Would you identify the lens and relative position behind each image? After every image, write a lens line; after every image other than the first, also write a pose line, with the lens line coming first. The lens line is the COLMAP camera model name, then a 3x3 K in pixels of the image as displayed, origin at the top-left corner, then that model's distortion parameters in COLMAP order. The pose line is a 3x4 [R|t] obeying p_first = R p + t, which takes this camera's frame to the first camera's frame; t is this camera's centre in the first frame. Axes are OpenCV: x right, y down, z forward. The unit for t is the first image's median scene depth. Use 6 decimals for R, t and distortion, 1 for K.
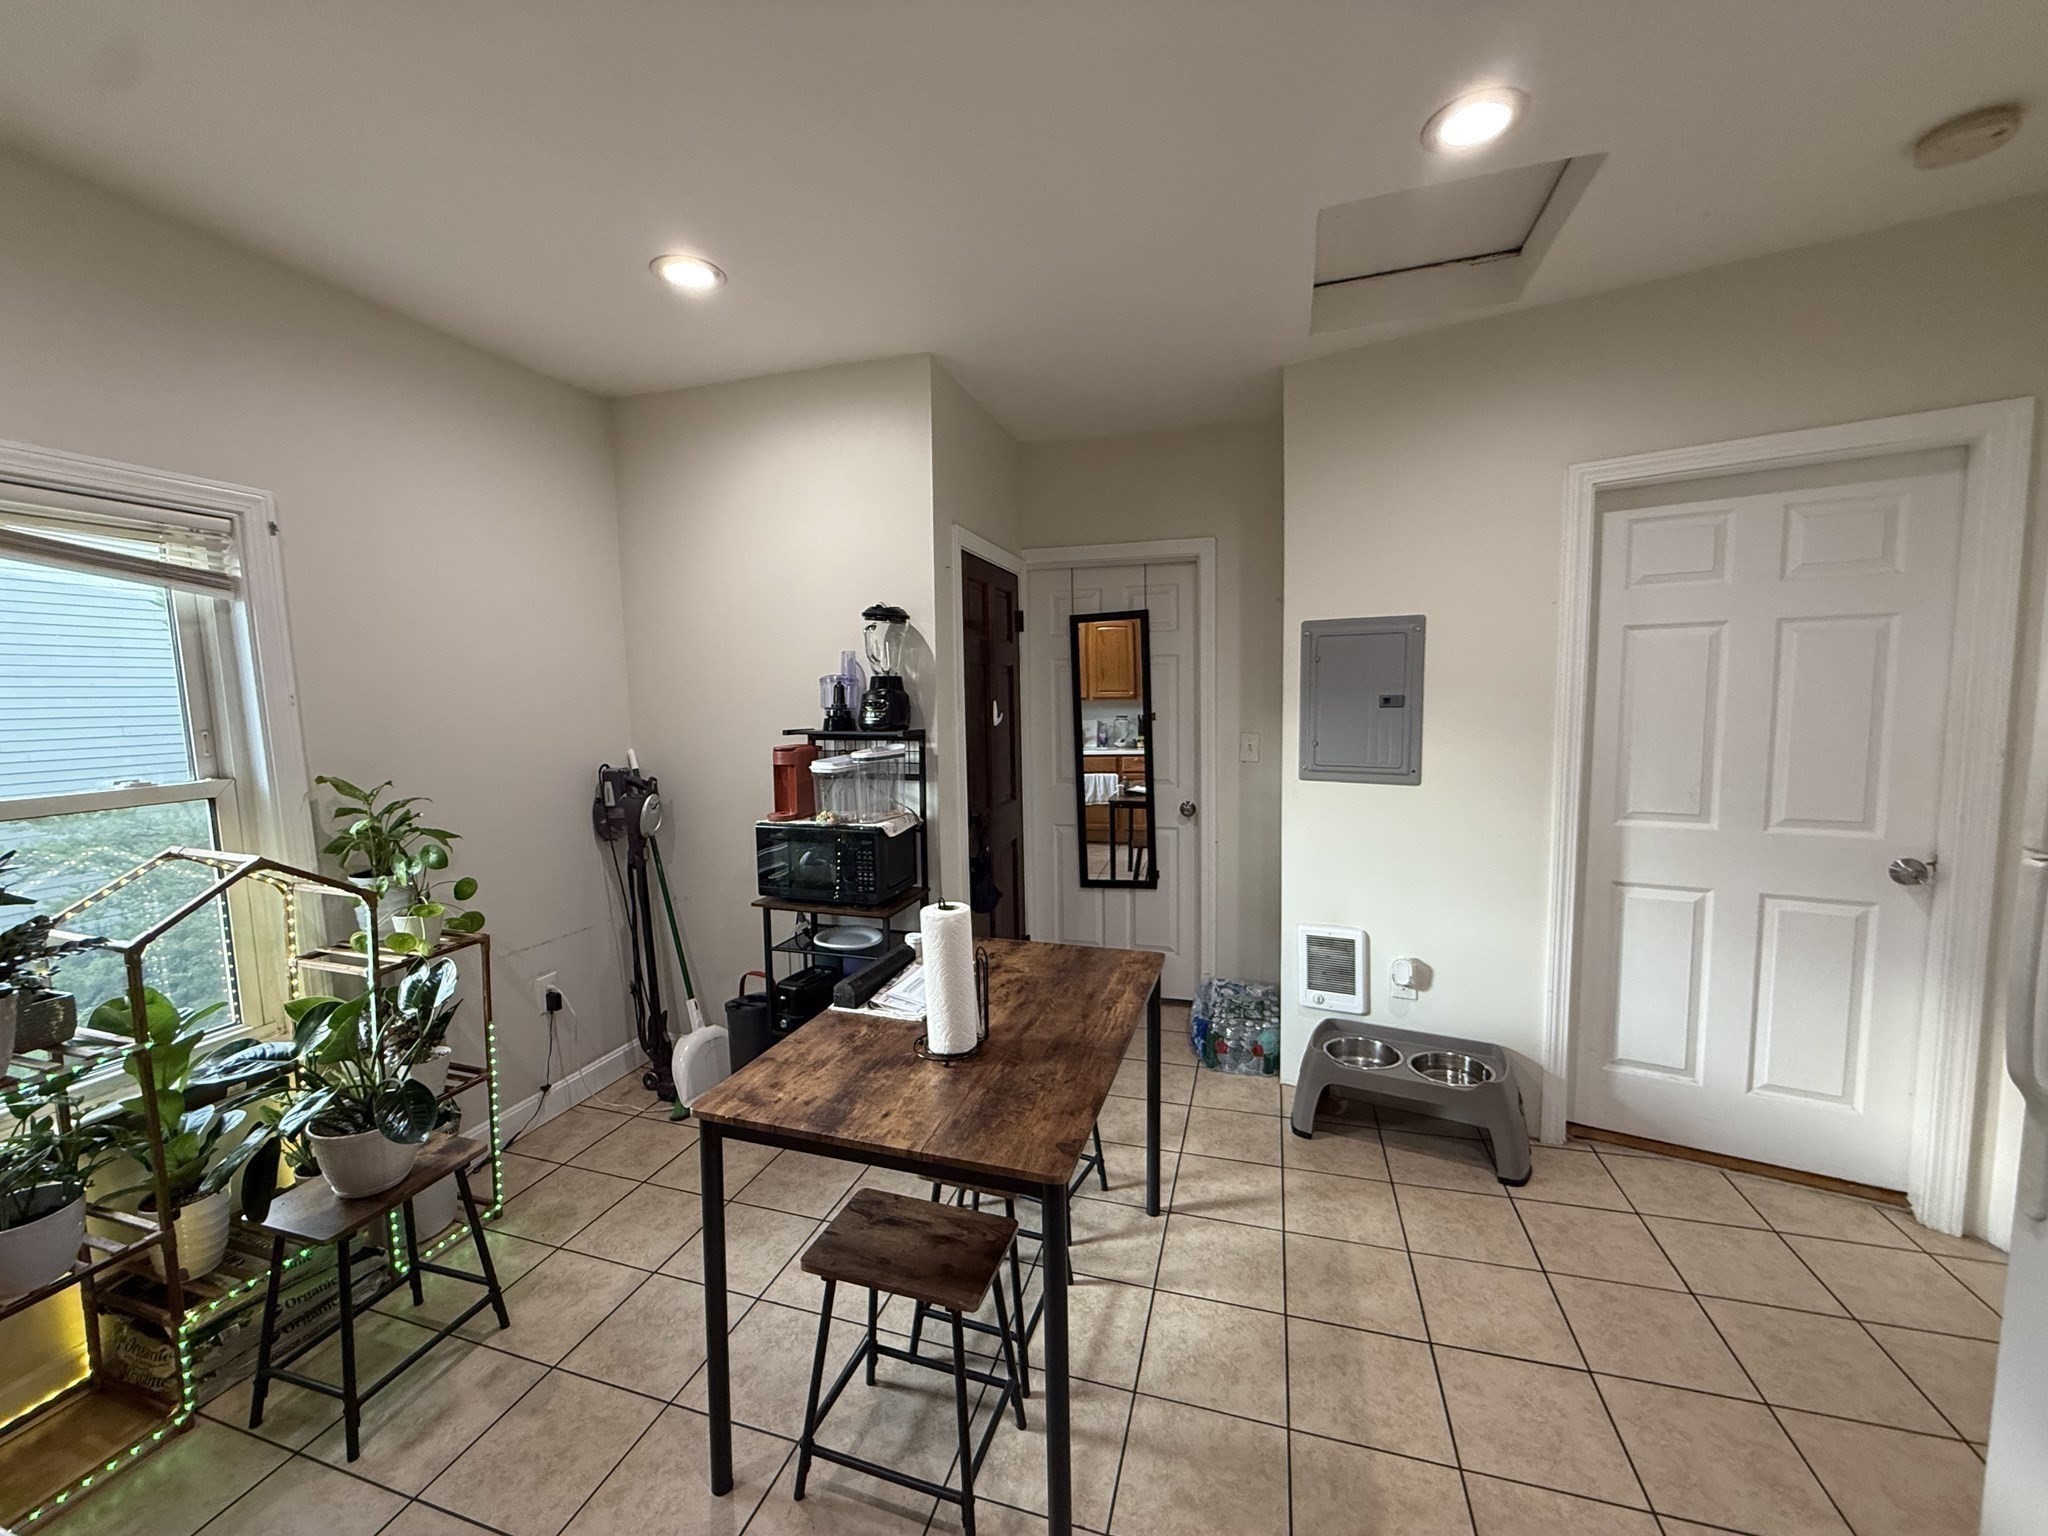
lens RADIAL K [[818.5, 0, 1017.7], [0, 818.5, 771.9], [0, 0, 1]] dist [-0.001682, 0.000420]
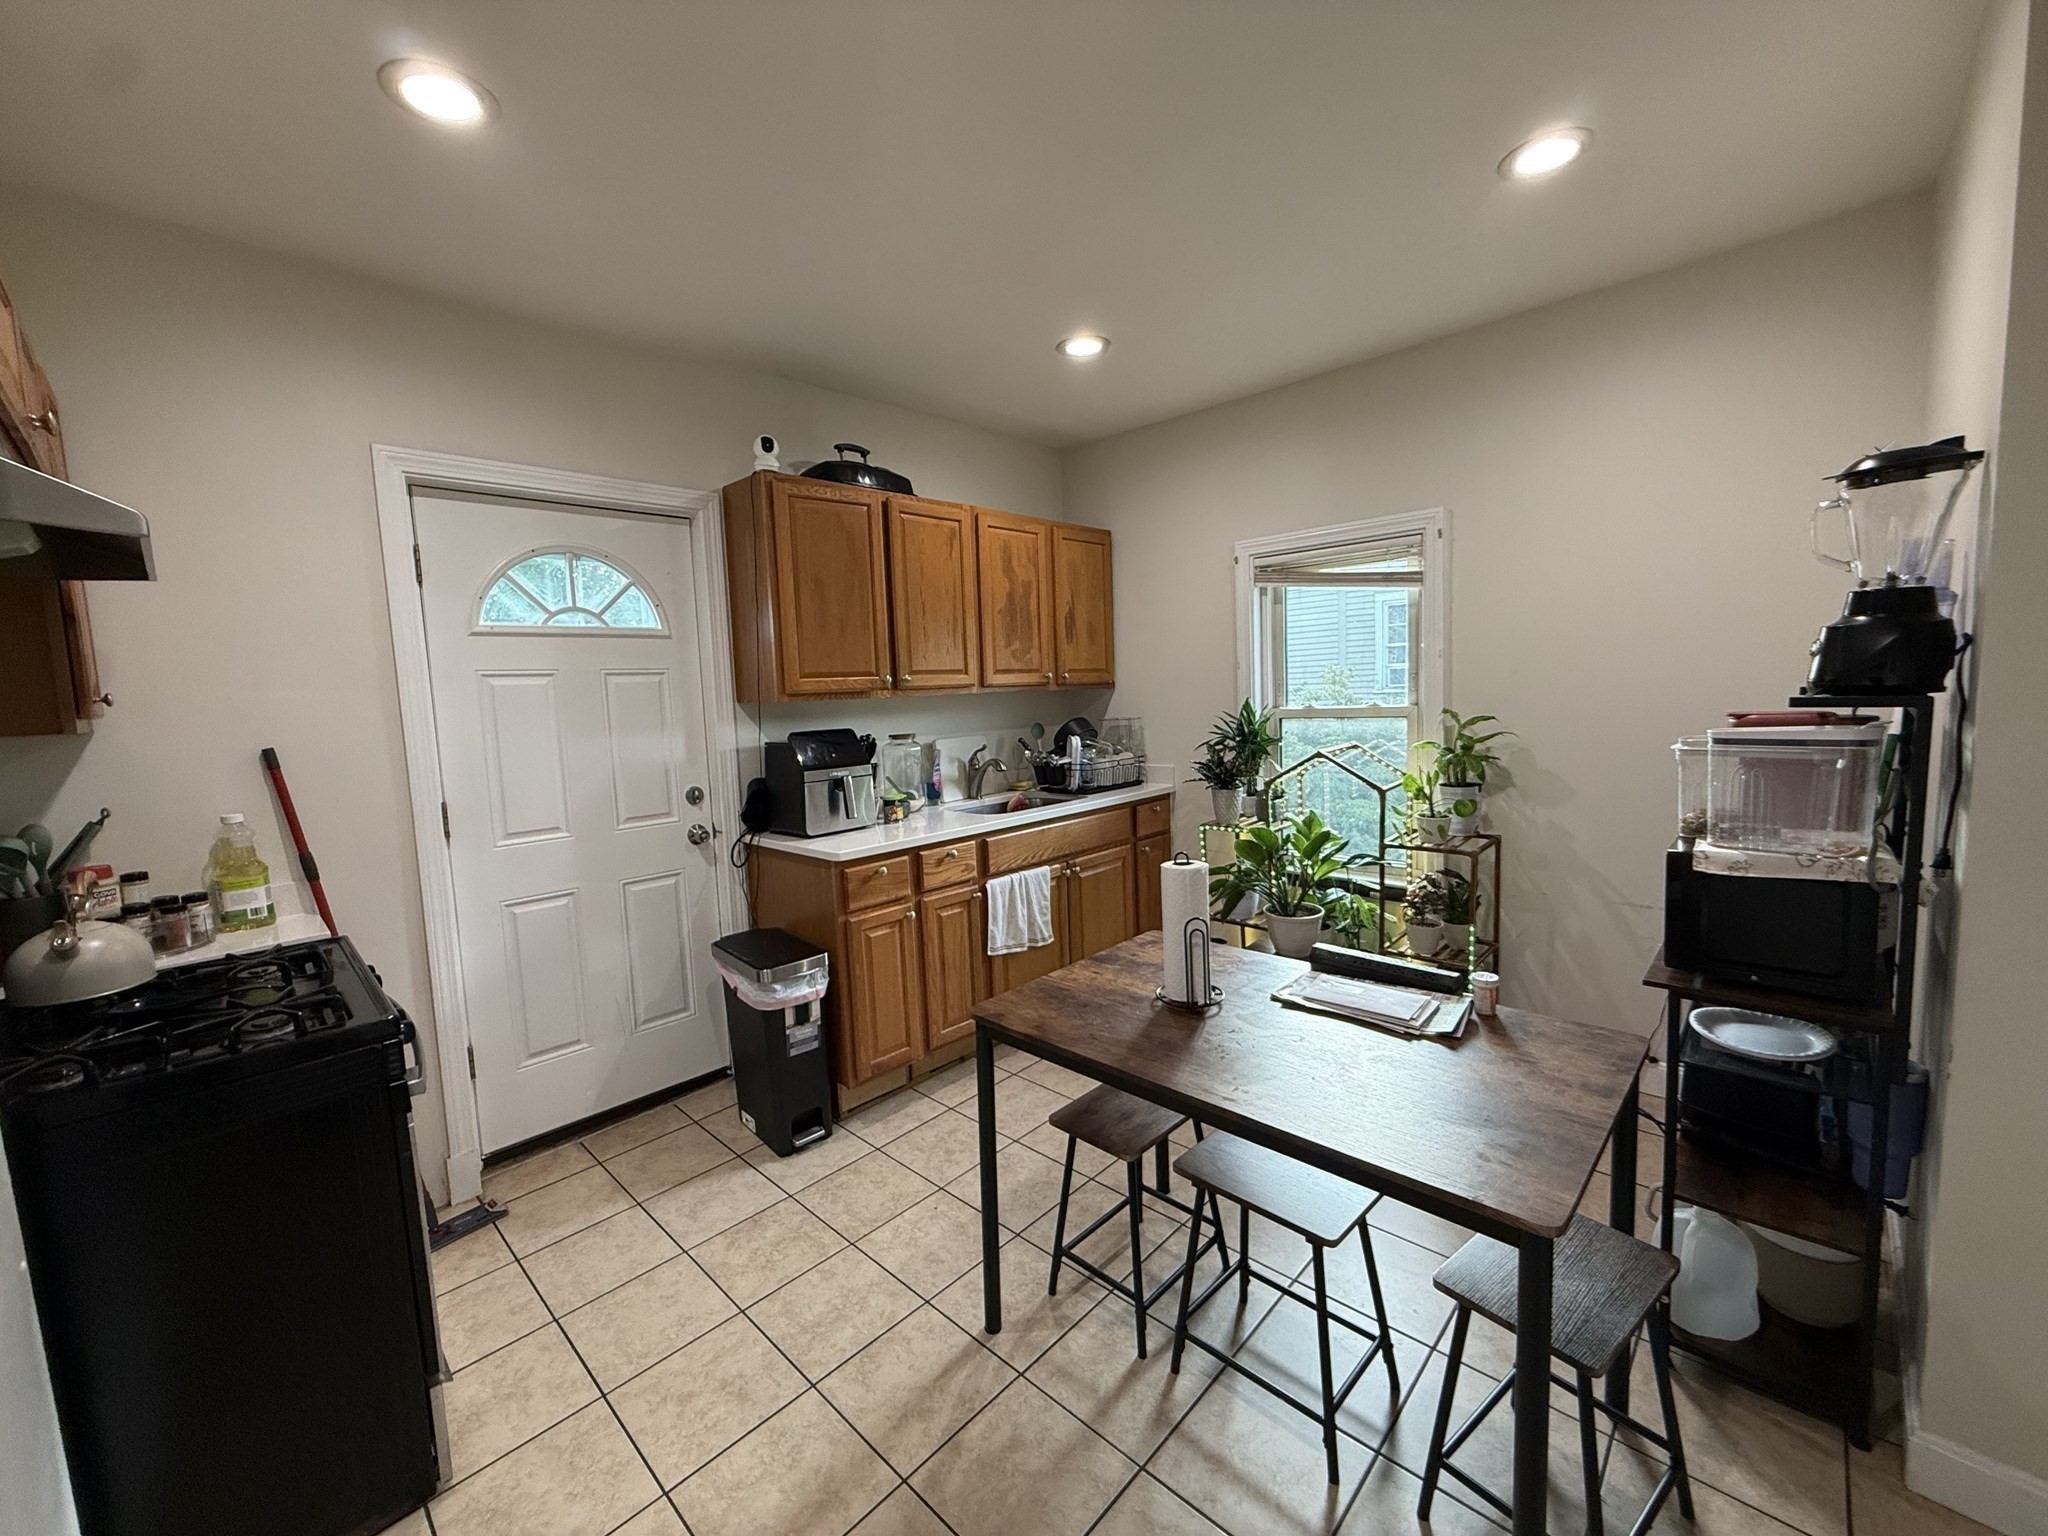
lens RADIAL K [[818.5, 0, 1017.7], [0, 818.5, 771.9], [0, 0, 1]] dist [-0.001682, 0.000420]
pose [[-0.449536, 0.130200, -0.883723, 0.807066], [-0.035207, 0.985969, 0.163173, -0.100933], [0.892568, 0.104466, -0.438644, 1.093731]]
